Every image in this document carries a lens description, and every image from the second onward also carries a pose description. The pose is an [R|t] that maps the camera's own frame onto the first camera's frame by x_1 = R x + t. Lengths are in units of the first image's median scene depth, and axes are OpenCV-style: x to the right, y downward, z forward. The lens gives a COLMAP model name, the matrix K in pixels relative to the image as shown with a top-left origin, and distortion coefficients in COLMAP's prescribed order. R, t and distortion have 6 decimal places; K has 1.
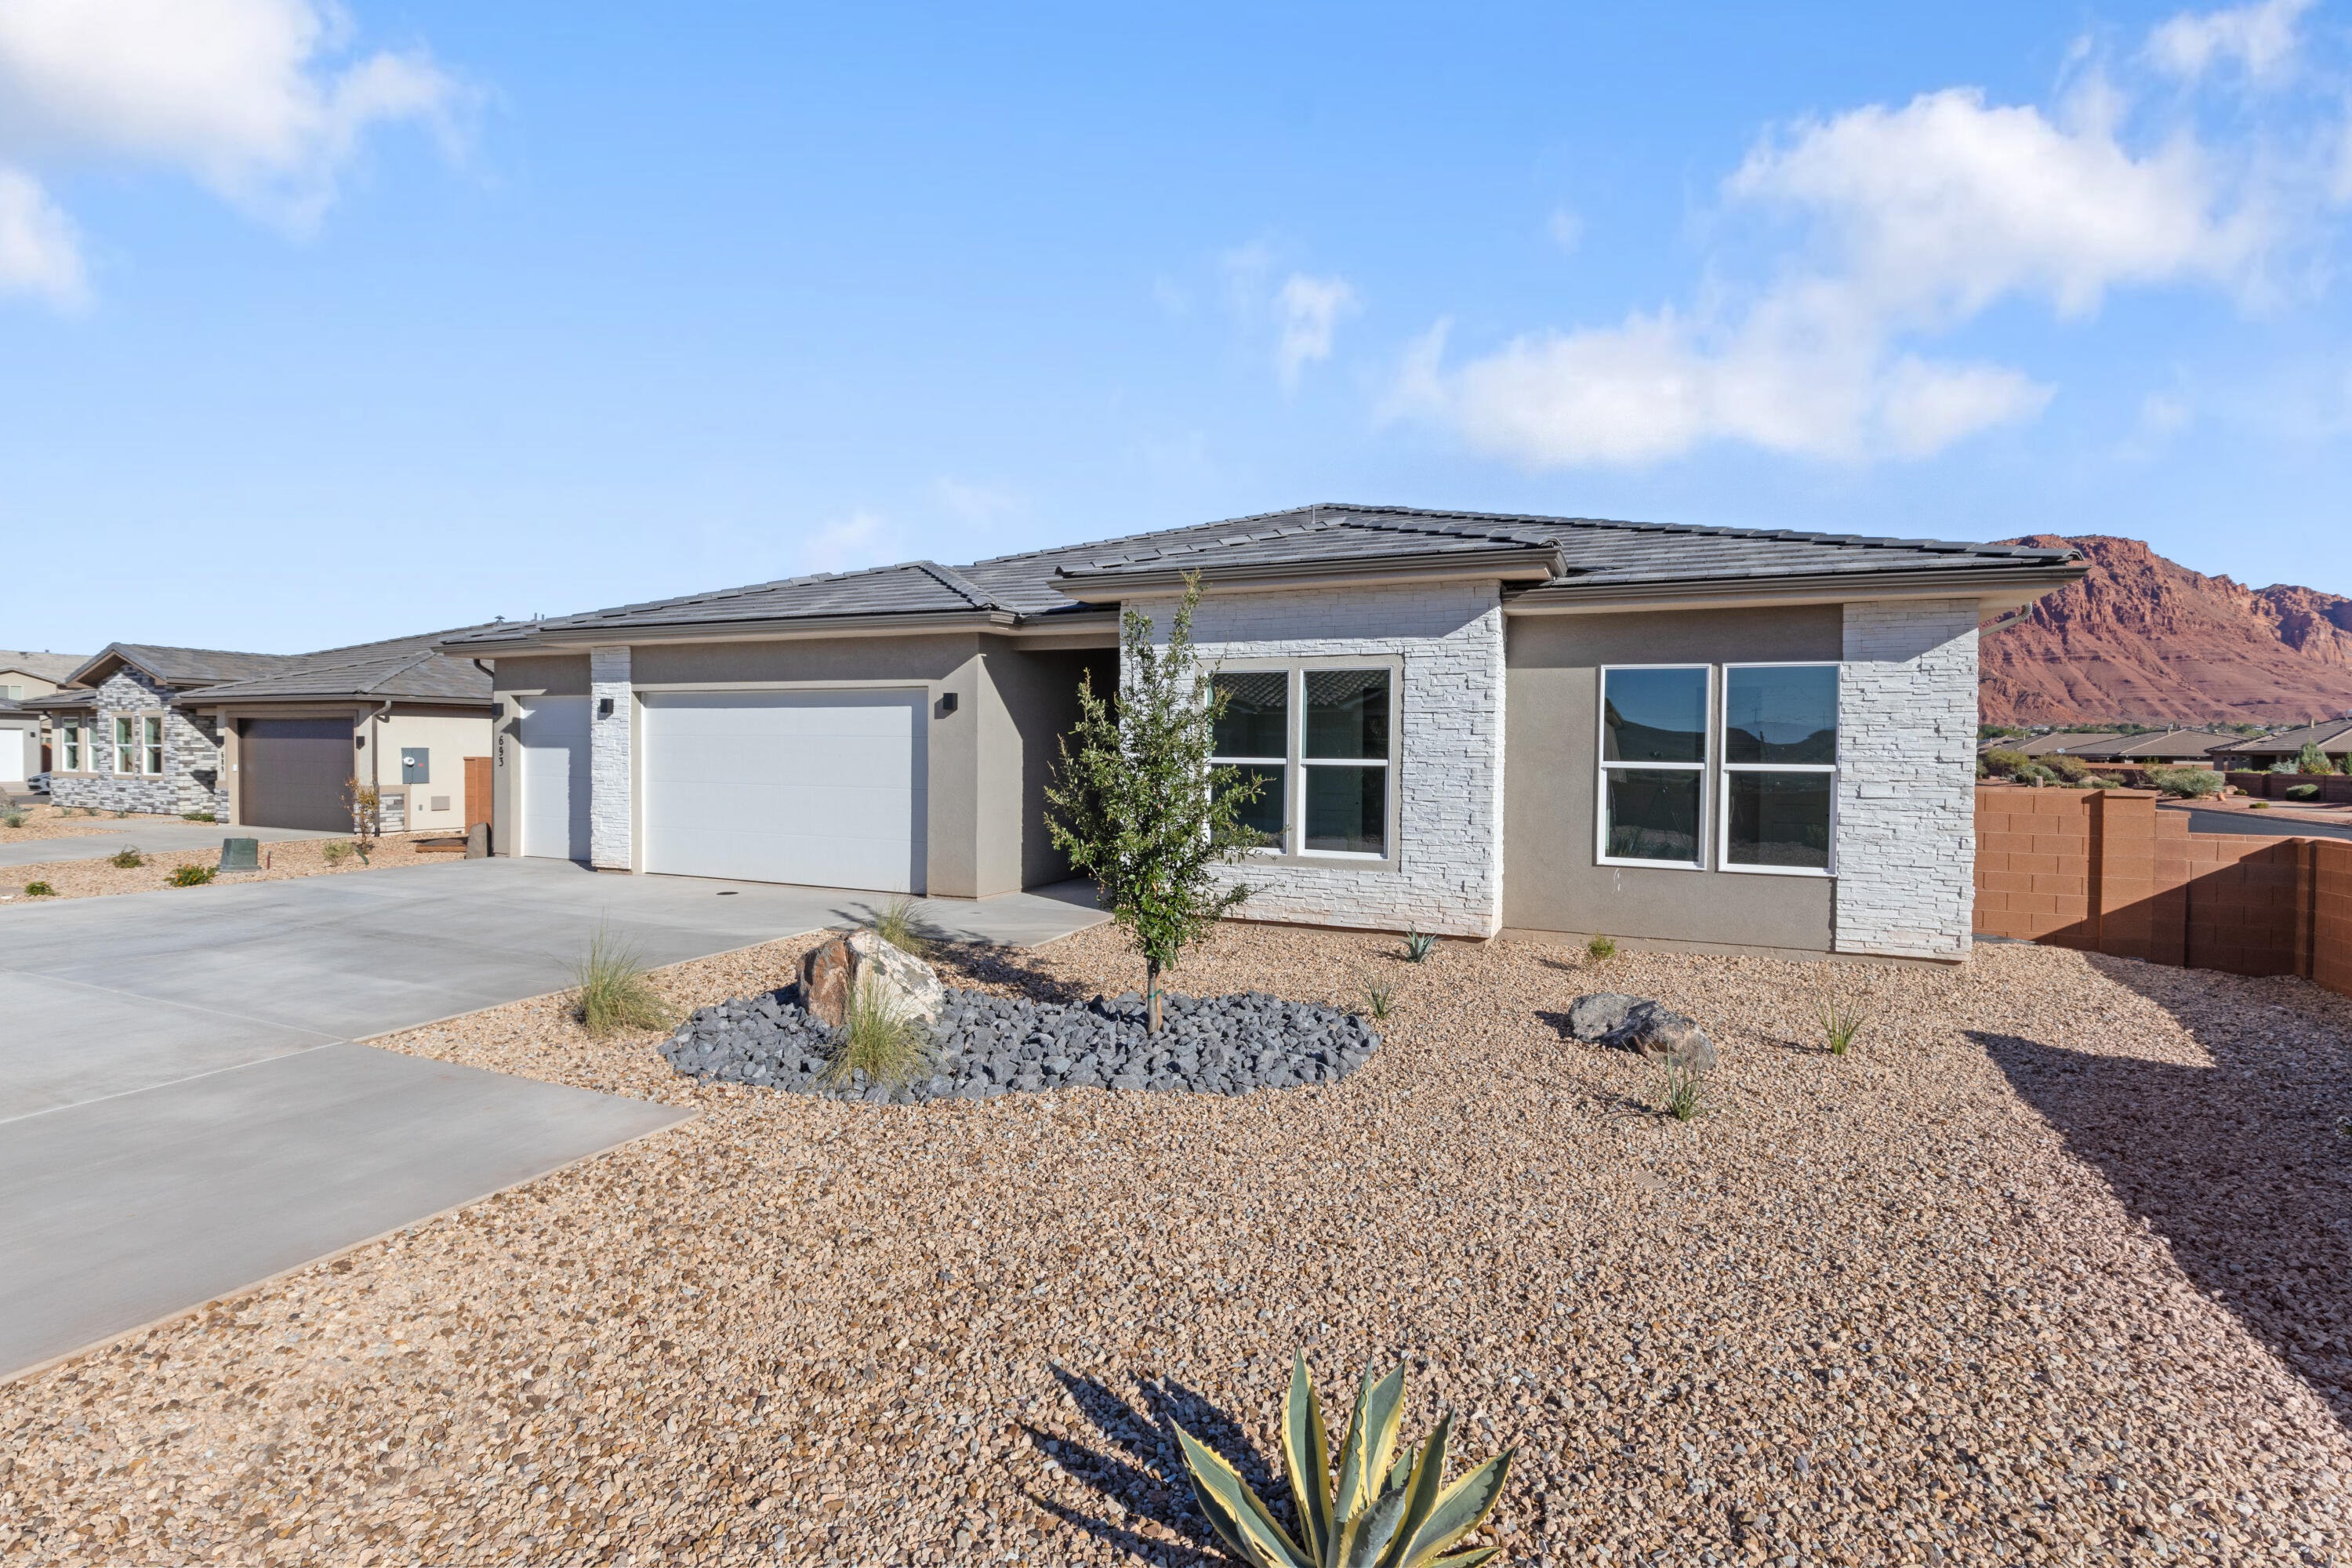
lens RADIAL K [[1120.1, 0, 1133.0], [0, 1120.1, 776.0], [0, 0, 1]] dist [0.001520, 0.000536]
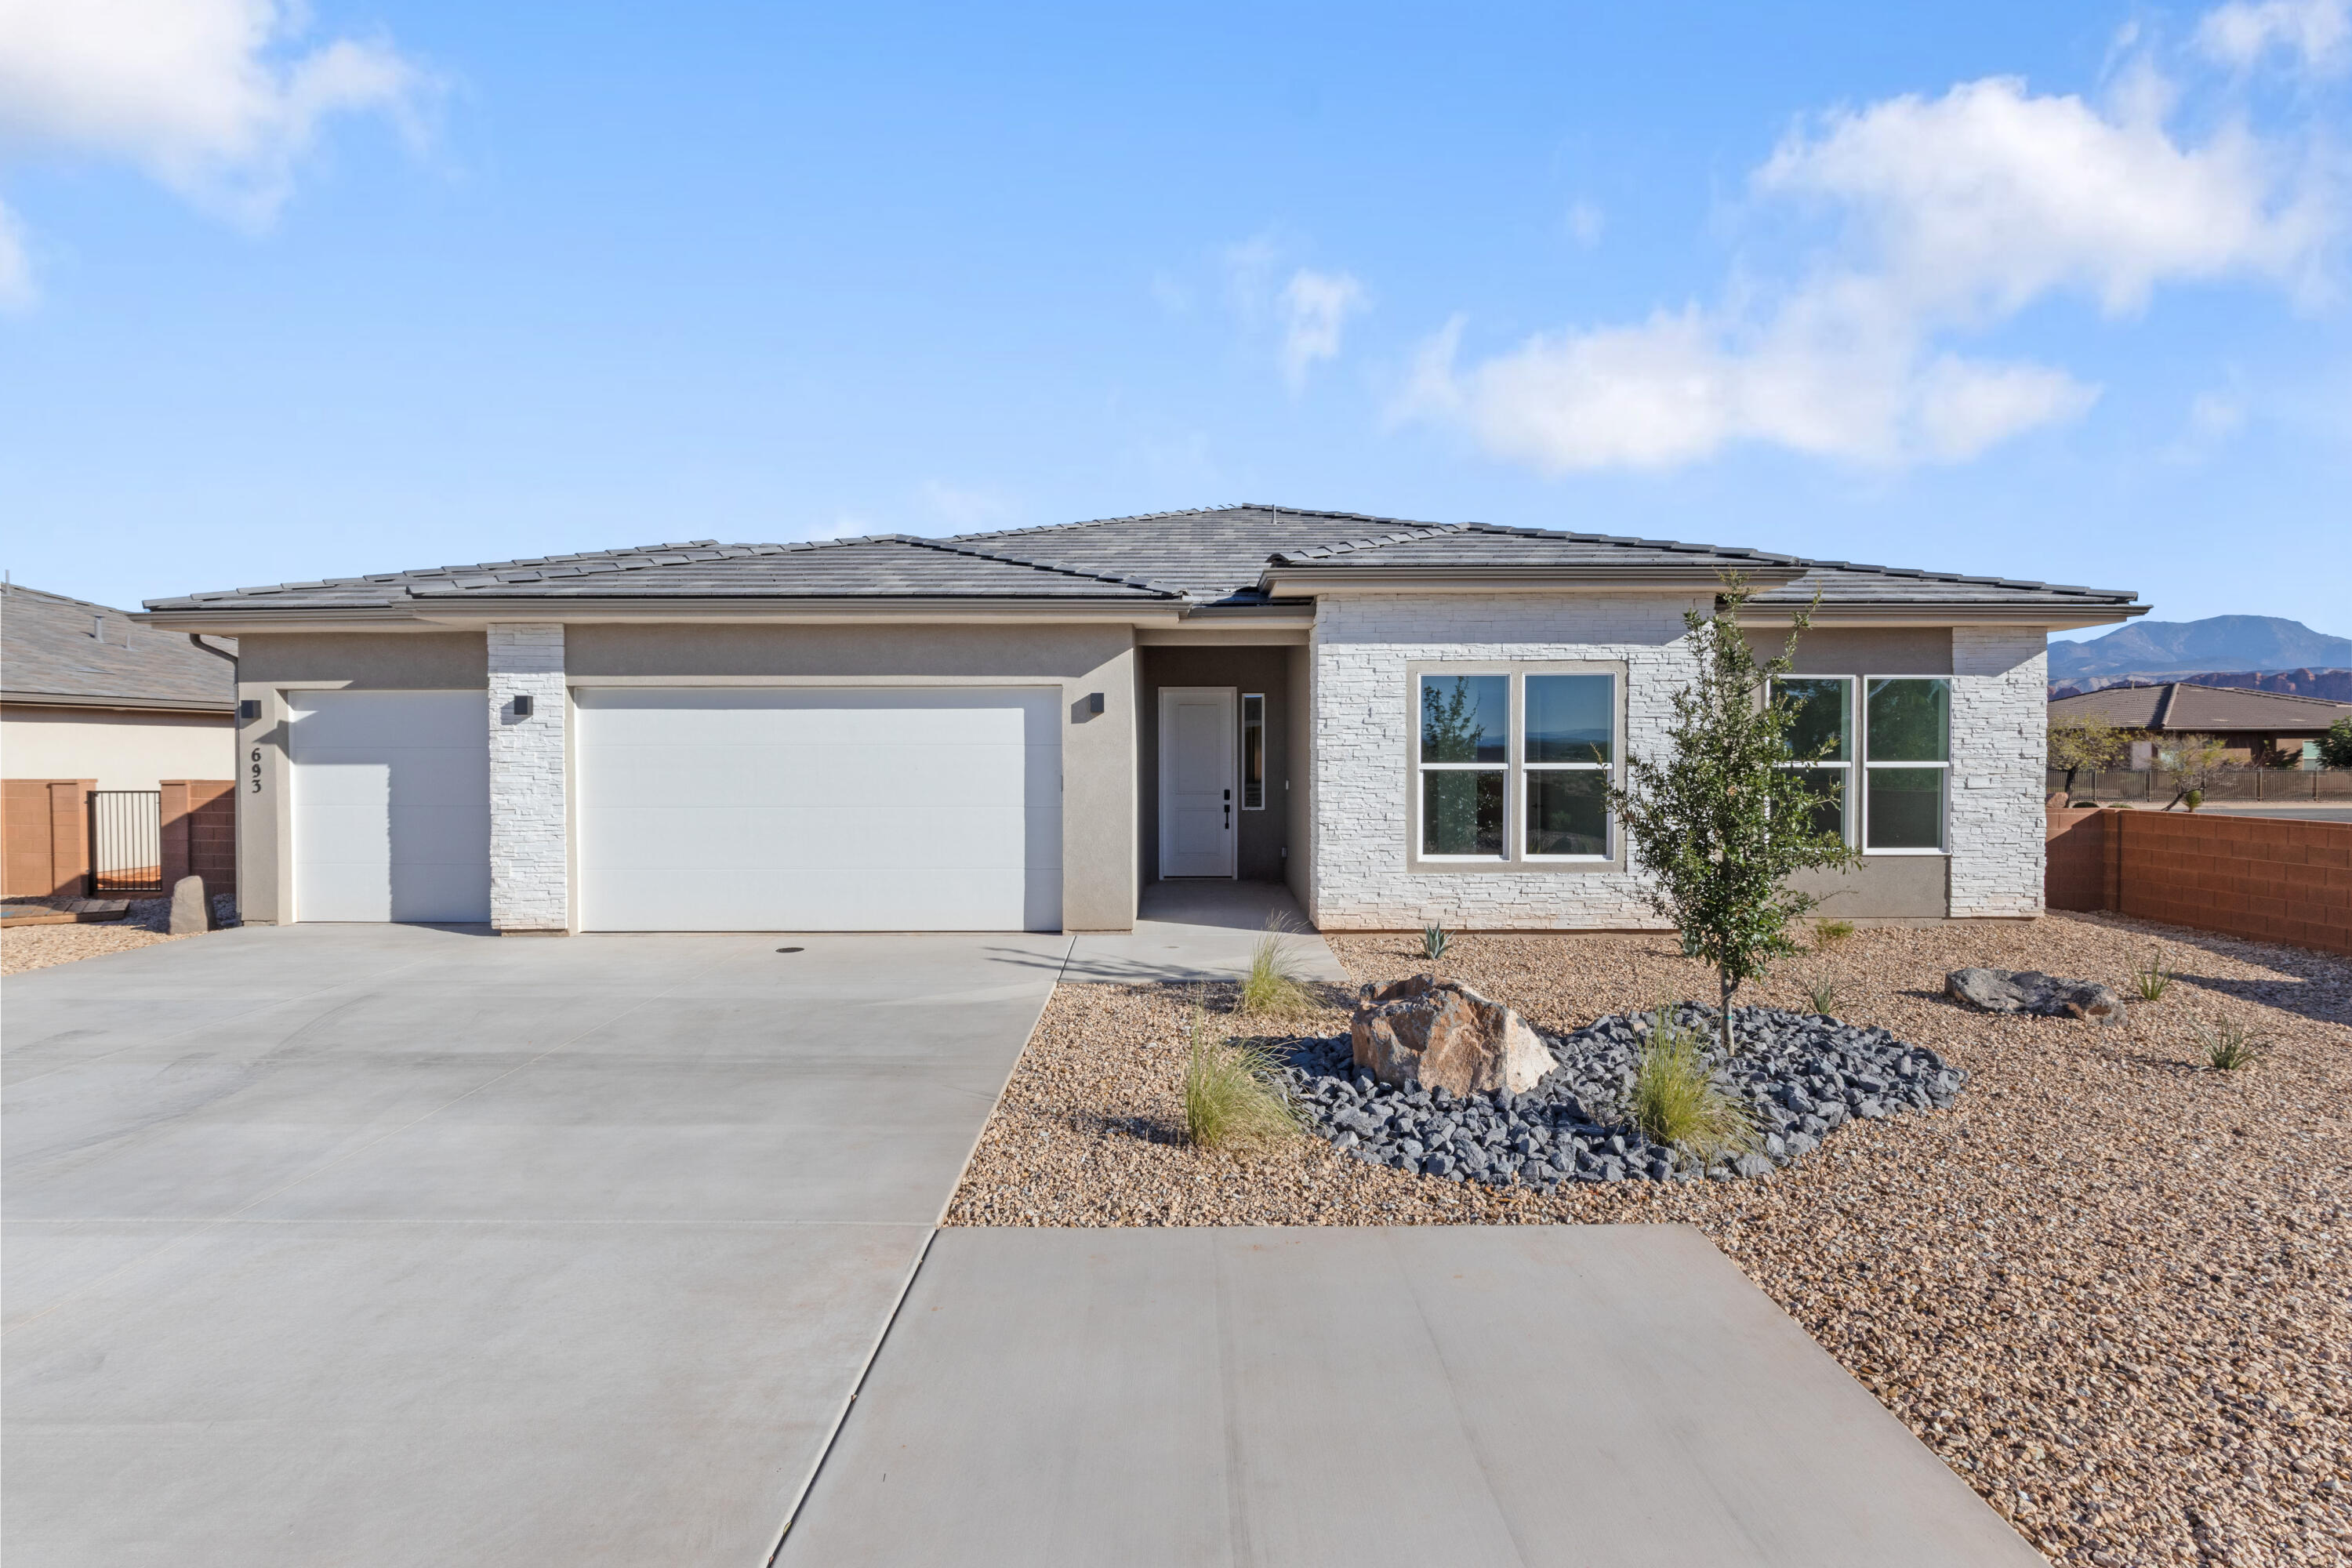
lens RADIAL K [[1120.1, 0, 1157.6], [0, 1120.1, 776.7], [0, 0, 1]] dist [0.001520, 0.000536]
pose [[0.905064, -0.020945, 0.424759, -0.563291], [0.021955, 0.999756, 0.002517, -0.013288], [-0.424708, 0.007047, 0.905303, 0.237915]]
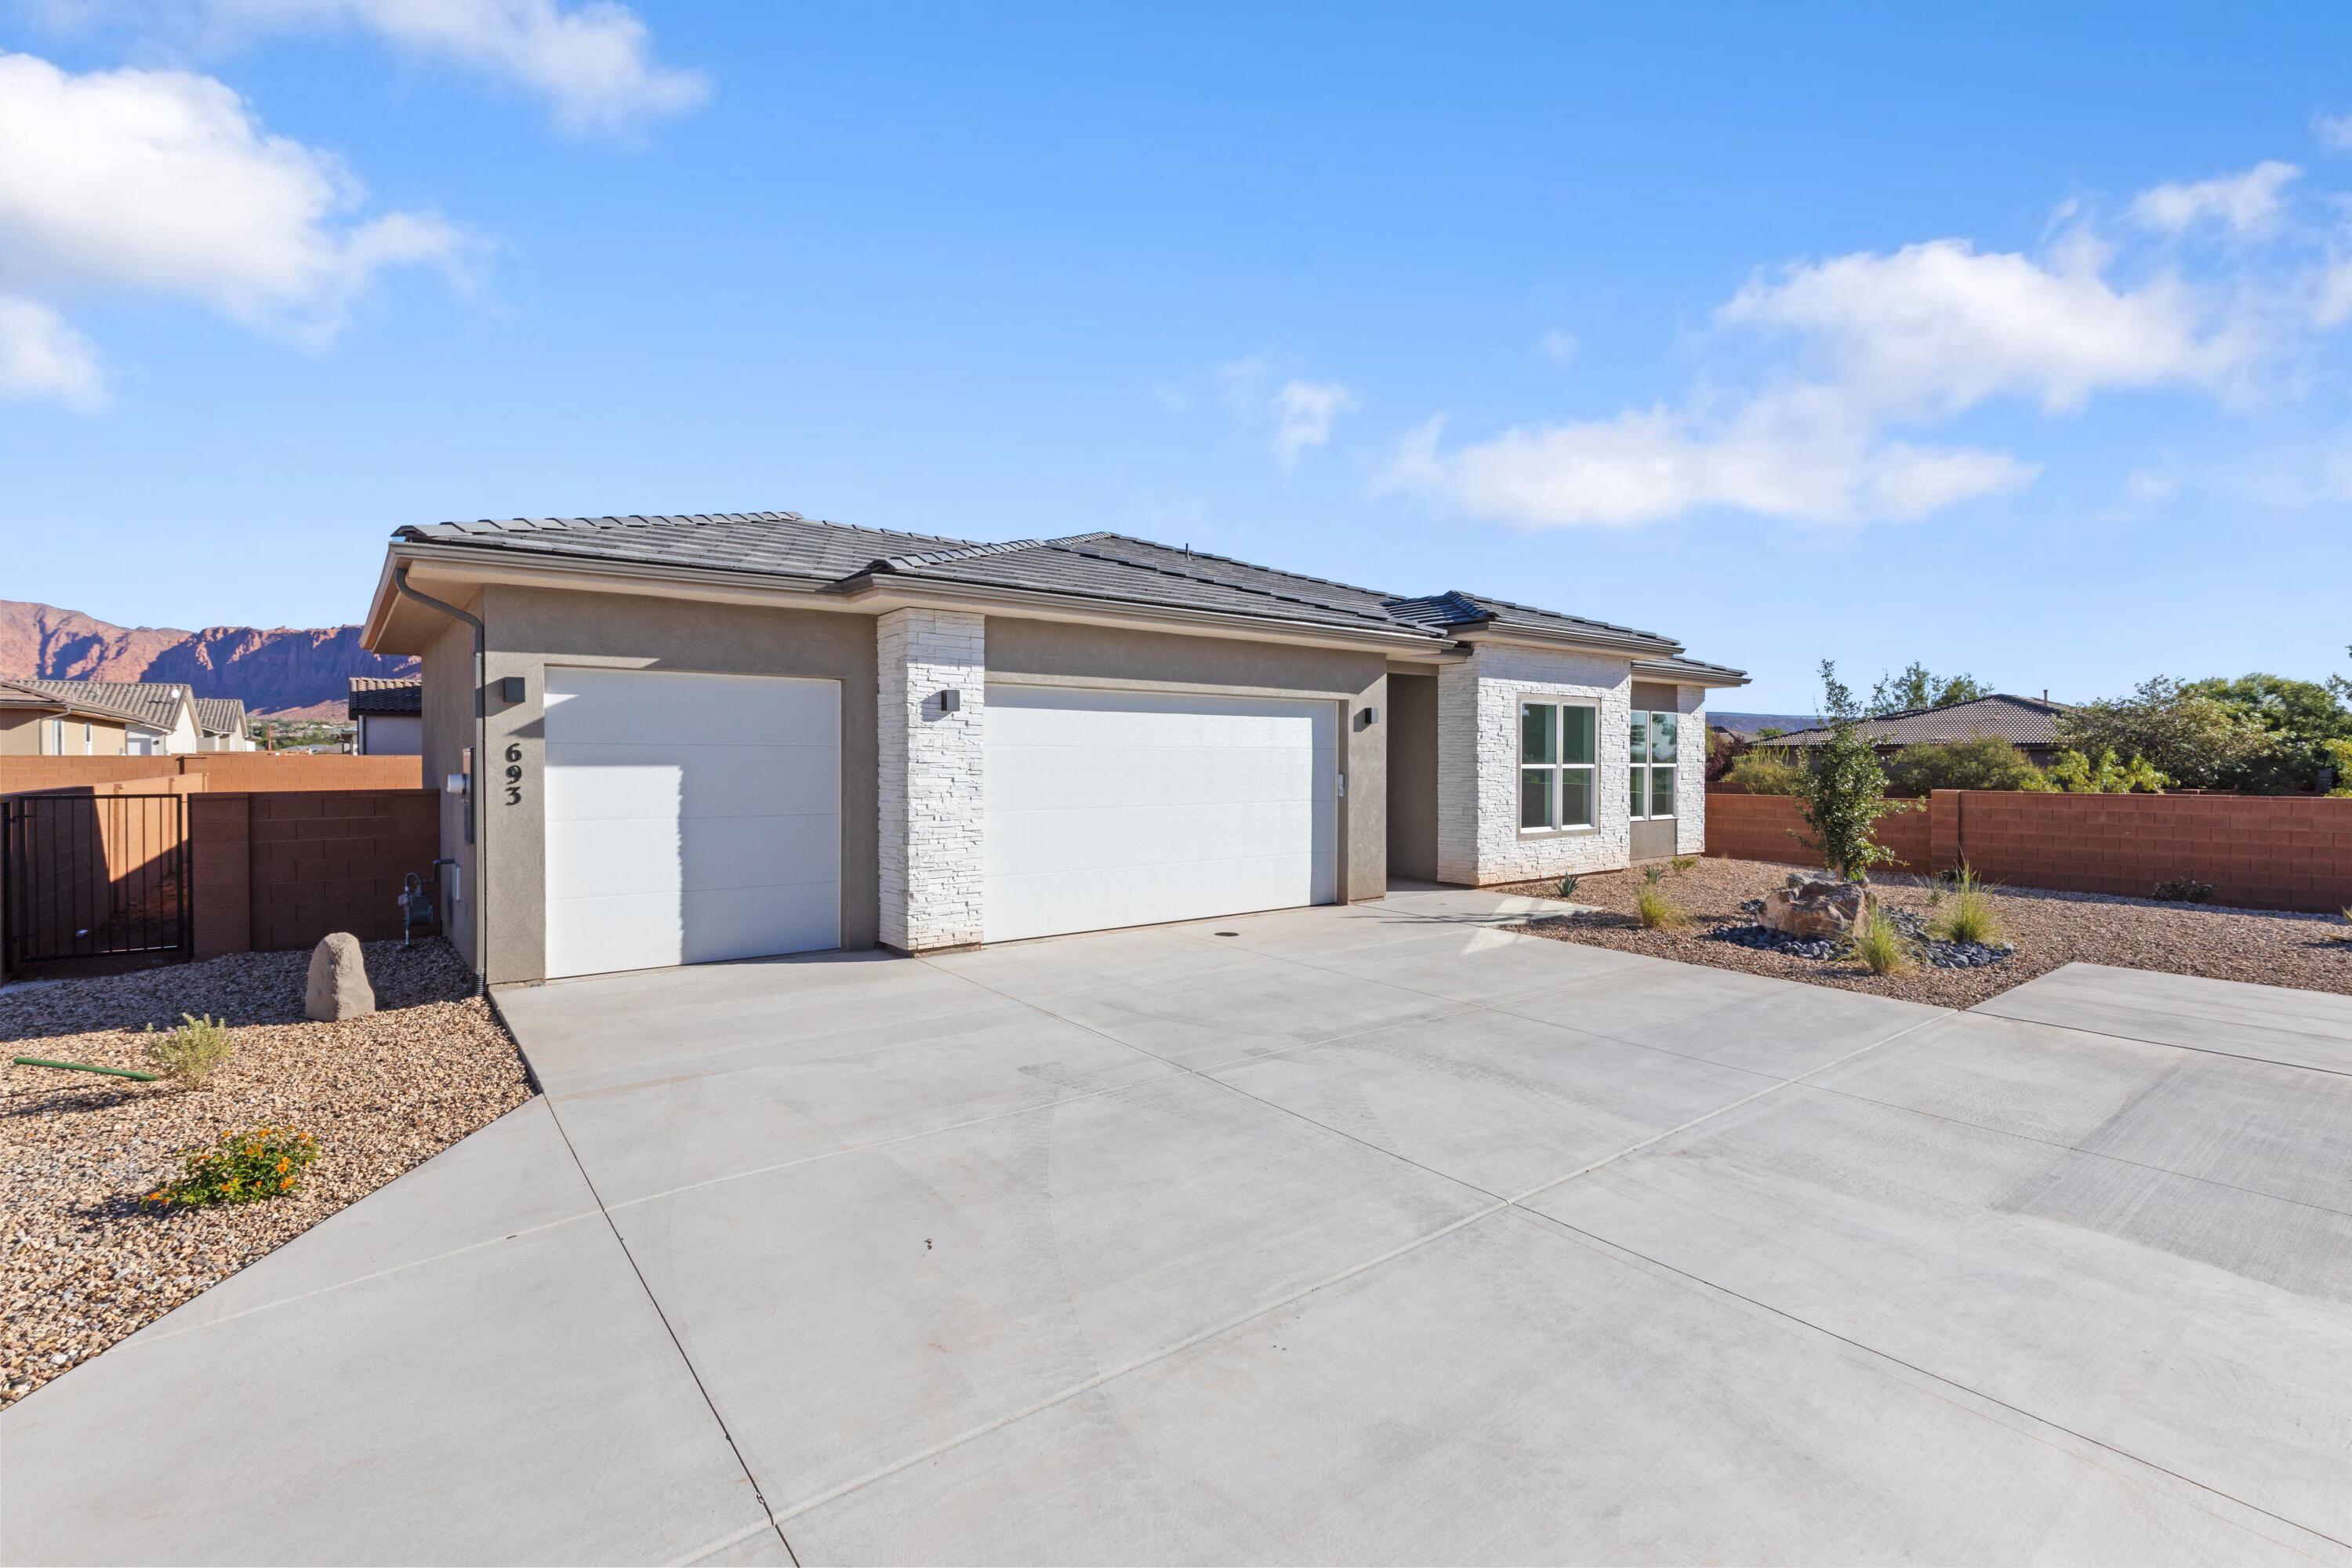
lens RADIAL K [[1104.4, 0, 1165.6], [0, 1104.4, 769.9], [0, 0, 1]] dist [0.004162, 0.000122]
pose [[0.434958, -0.018054, 0.900270, -1.385033], [0.025919, 0.999636, 0.007524, -0.032581], [-0.900077, 0.020061, 0.435268, 0.833621]]
